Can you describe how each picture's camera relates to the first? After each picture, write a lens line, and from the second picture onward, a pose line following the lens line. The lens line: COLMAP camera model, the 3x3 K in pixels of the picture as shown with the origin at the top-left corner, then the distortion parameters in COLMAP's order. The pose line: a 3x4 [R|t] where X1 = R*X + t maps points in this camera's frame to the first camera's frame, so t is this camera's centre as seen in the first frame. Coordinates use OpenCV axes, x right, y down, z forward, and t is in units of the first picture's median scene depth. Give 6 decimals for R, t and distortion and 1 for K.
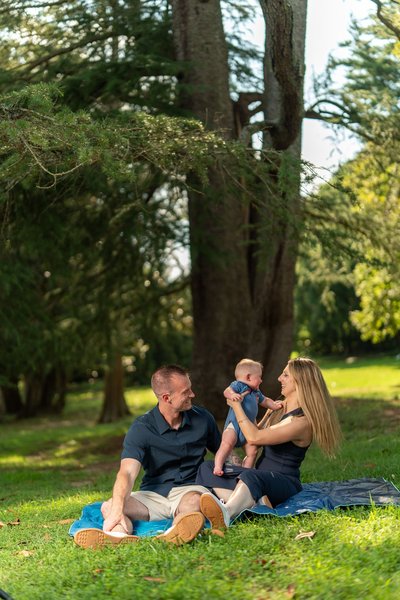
lens RADIAL K [[812.9, 0, 200.0], [0, 812.9, 300.0], [0, 0, 1]] dist [0.002440, 0.051927]
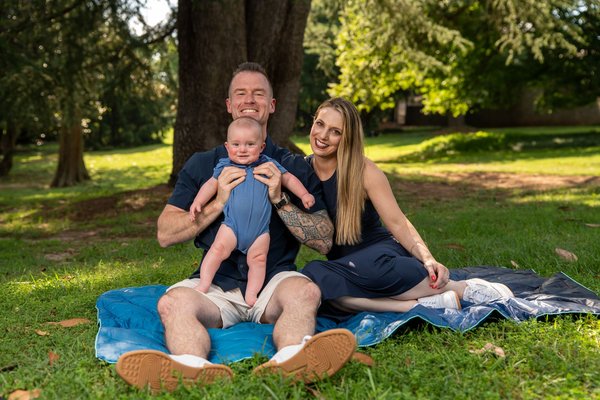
lens RADIAL K [[801.1, 0, 300.0], [0, 801.1, 200.0], [0, 0, 1]] dist [0.110633, 0.019023]
pose [[0.982100, 0.038965, 0.184285, -0.035611], [-0.067007, 0.986642, 0.148485, 0.022797], [-0.176037, -0.158176, 0.971592, 0.117836]]
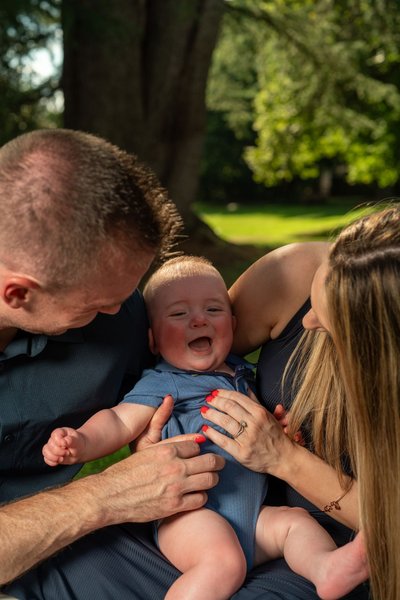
lens RADIAL K [[815.7, 0, 200.0], [0, 815.7, 300.0], [0, 0, 1]] dist [-0.050667, -0.039846]
pose [[0.985934, 0.041734, 0.161843, 0.001935], [-0.071662, 0.980356, 0.183756, 0.031875], [-0.150995, -0.192769, 0.969557, 0.248220]]
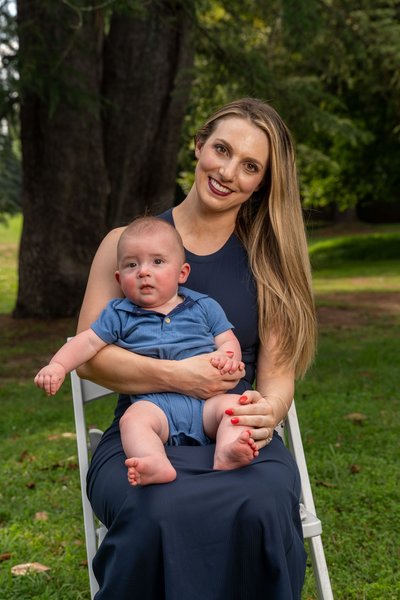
lens RADIAL K [[1155.7, 0, 207.6], [0, 1155.7, 302.0], [0, 0, 1]] dist [0.273154, -0.138800]
pose [[0.965996, 0.021129, 0.257693, -0.116998], [-0.055134, 0.990566, 0.125459, -0.007911], [-0.252611, -0.135400, 0.958047, -0.055432]]
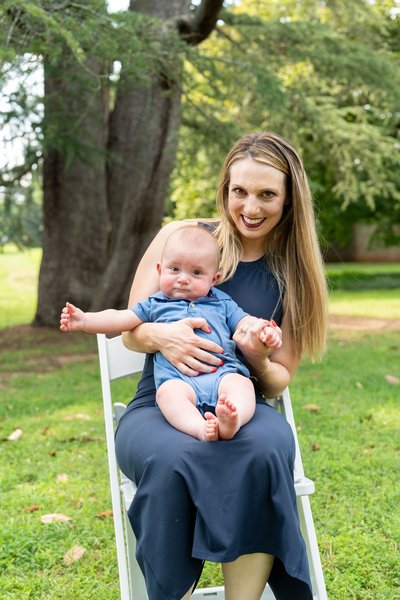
lens RADIAL K [[901.0, 0, 186.4], [0, 901.0, 331.7], [0, 0, 1]] dist [0.006909, -0.011726]
pose [[0.963125, 0.044109, 0.265415, -0.119434], [-0.082578, 0.987320, 0.135572, -0.001551], [-0.256069, -0.152490, 0.954555, -0.040865]]
